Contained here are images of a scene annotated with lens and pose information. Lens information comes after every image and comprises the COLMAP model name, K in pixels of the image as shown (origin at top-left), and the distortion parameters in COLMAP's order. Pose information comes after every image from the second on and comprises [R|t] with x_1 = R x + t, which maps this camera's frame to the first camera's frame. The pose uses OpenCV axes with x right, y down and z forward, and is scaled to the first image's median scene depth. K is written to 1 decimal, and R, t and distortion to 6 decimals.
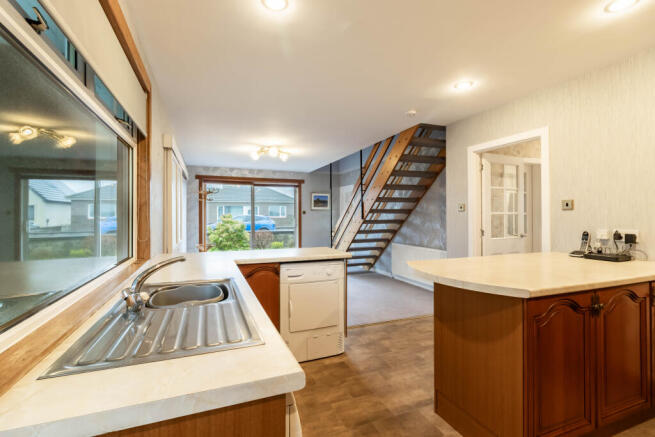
lens RADIAL K [[305.7, 0, 322.7], [0, 305.7, 212.2], [0, 0, 1]] dist [-0.005314, -0.002136]
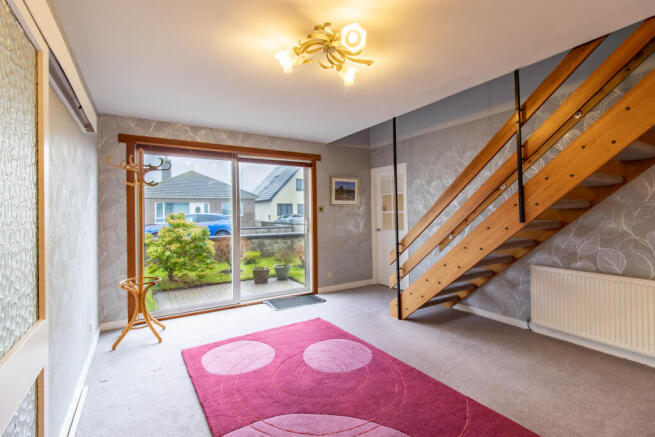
lens RADIAL K [[305.7, 0, 326.7], [0, 305.7, 208.5], [0, 0, 1]] dist [-0.005314, -0.002136]
pose [[0.982819, -0.008358, 0.184380, -0.169332], [0.008772, 0.999961, -0.001430, 0.000563], [-0.184361, 0.003023, 0.982854, 0.431801]]
